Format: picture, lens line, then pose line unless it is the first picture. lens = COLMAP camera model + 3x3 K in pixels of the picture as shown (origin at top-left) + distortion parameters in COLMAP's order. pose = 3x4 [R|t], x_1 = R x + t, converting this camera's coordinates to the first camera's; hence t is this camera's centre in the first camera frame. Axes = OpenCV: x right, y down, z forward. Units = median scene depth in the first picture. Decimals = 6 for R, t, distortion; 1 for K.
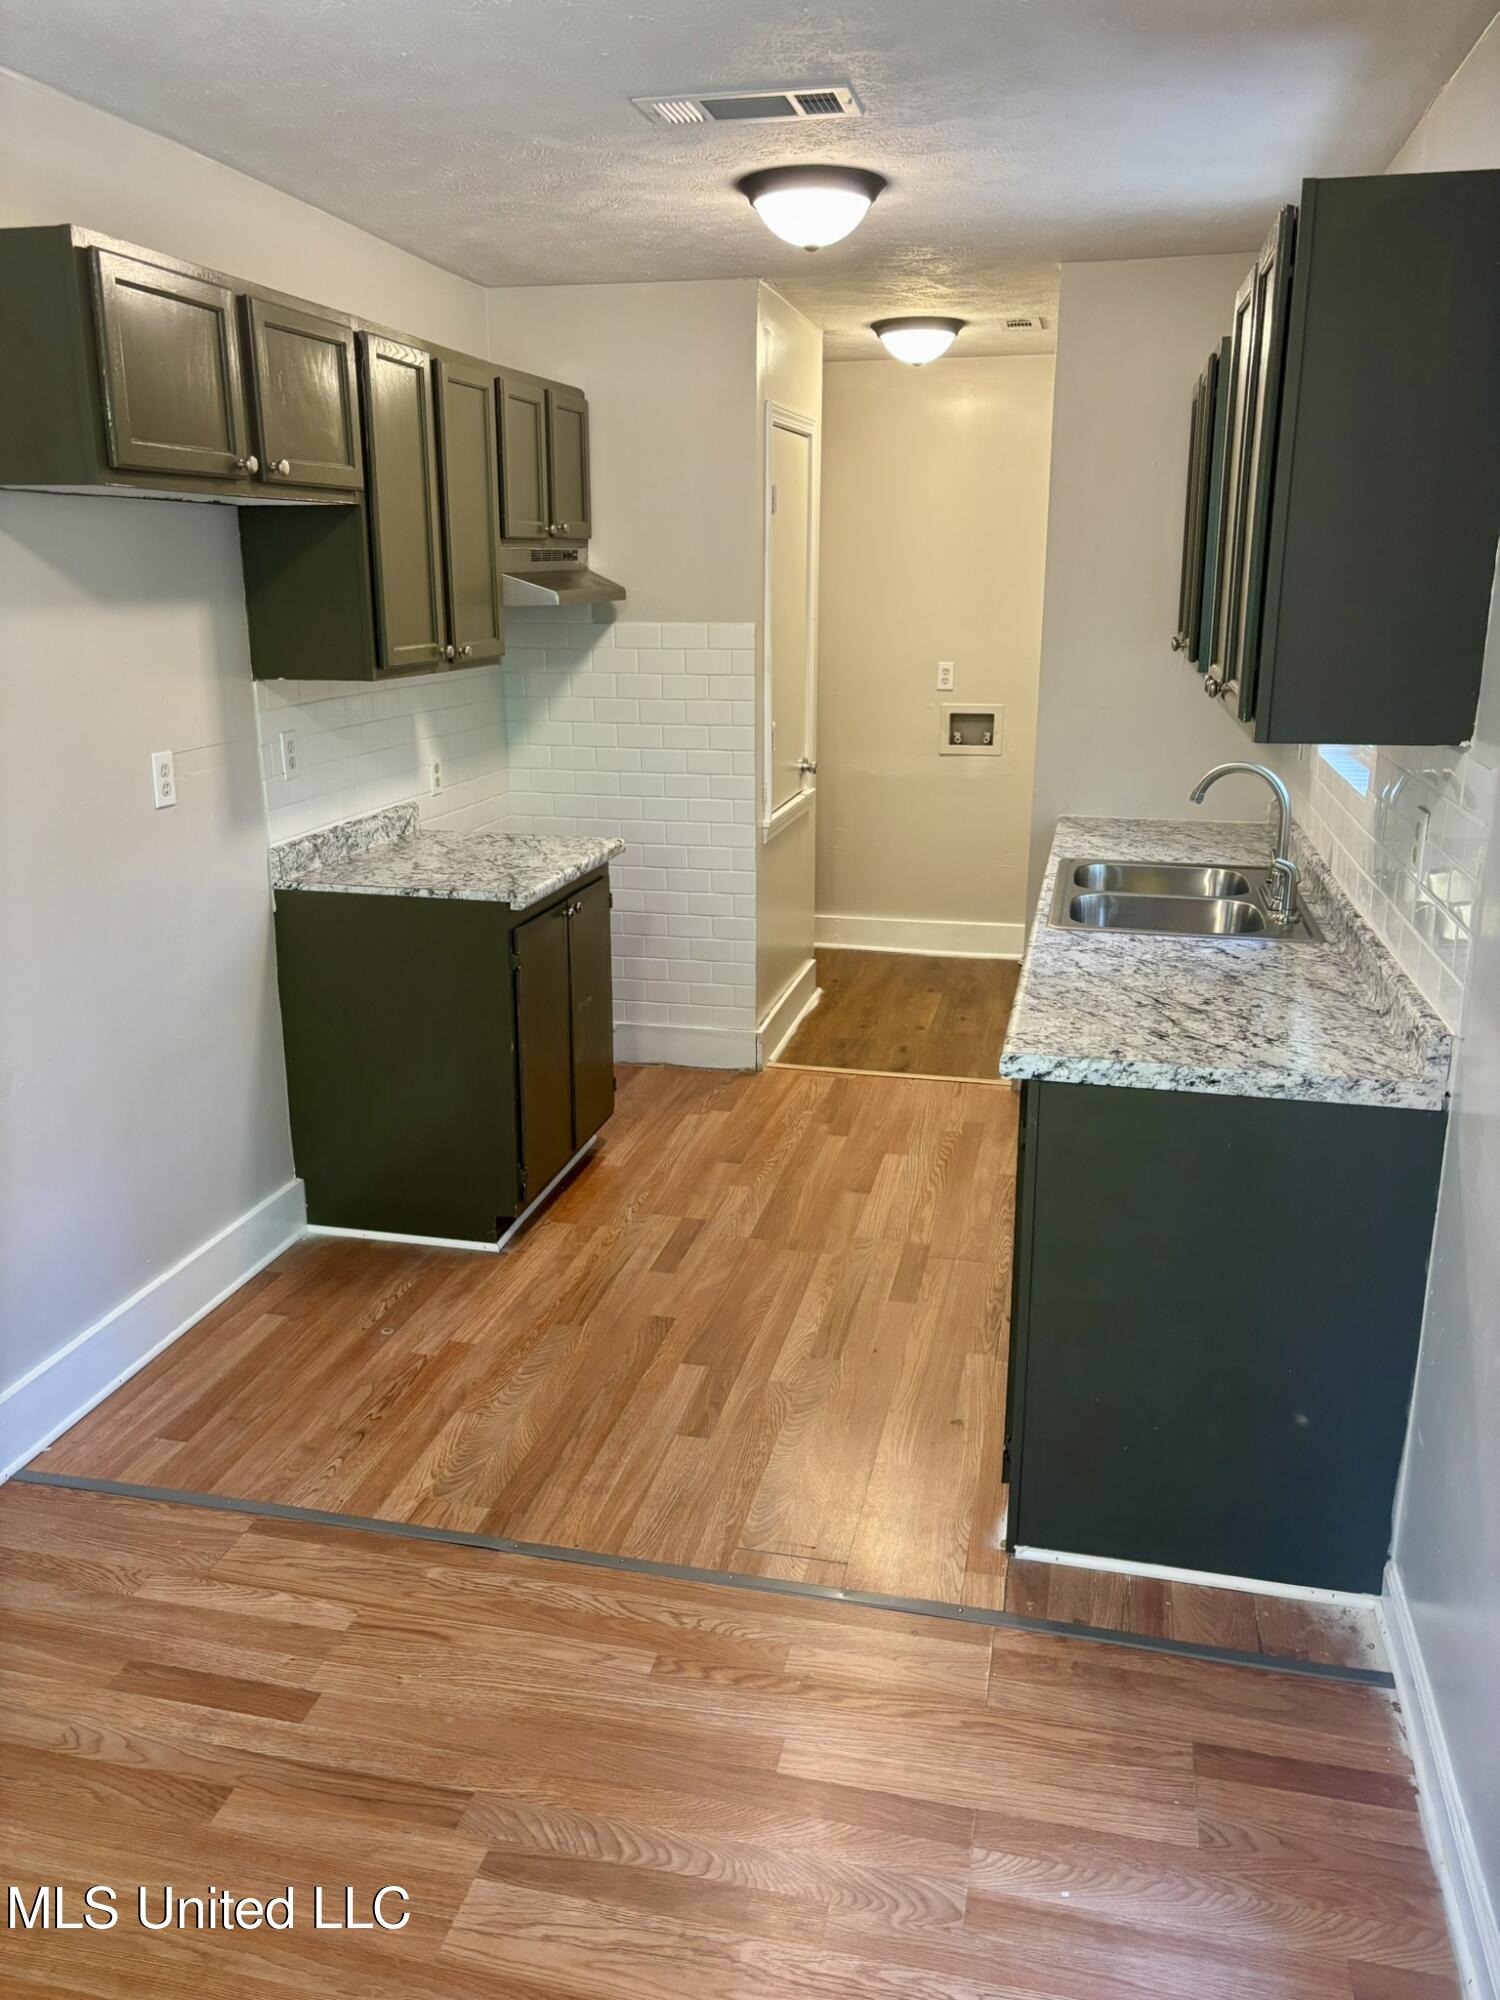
lens RADIAL K [[1520.7, 0, 739.5], [0, 1520.7, 998.2], [0, 0, 1]] dist [0.017895, -0.005188]
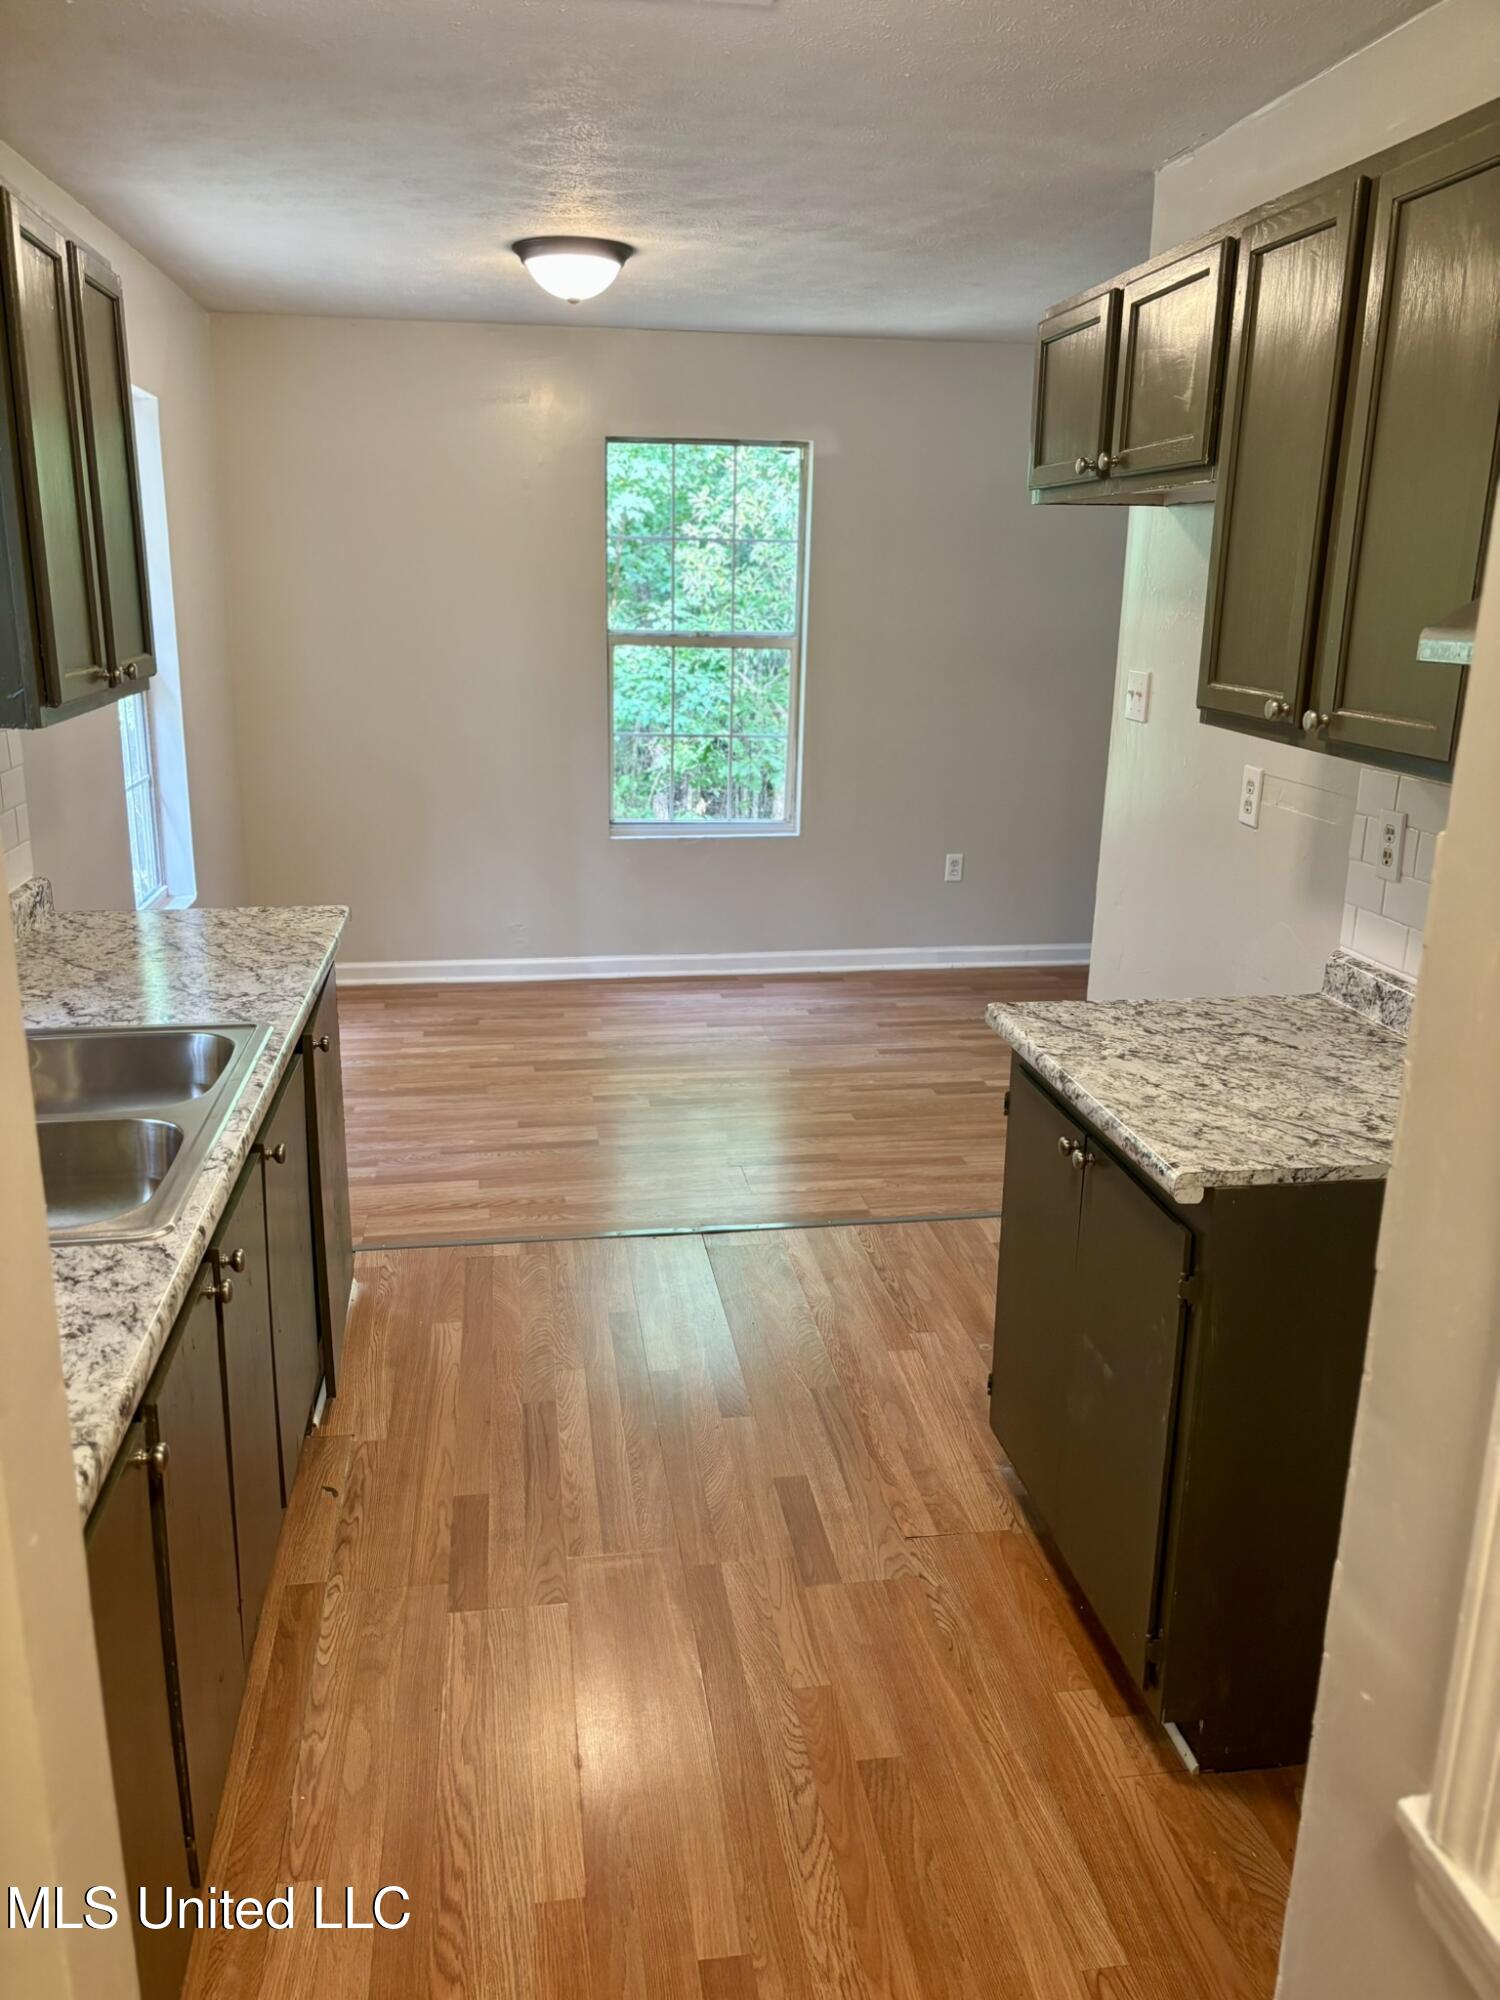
lens RADIAL K [[1520.7, 0, 740.7], [0, 1520.7, 1003.5], [0, 0, 1]] dist [0.017895, -0.005188]
pose [[-0.929172, 0.096349, -0.356870, 0.236131], [-0.106674, 0.854466, 0.508437, -0.438012], [0.353921, 0.510494, -0.783668, 1.551640]]
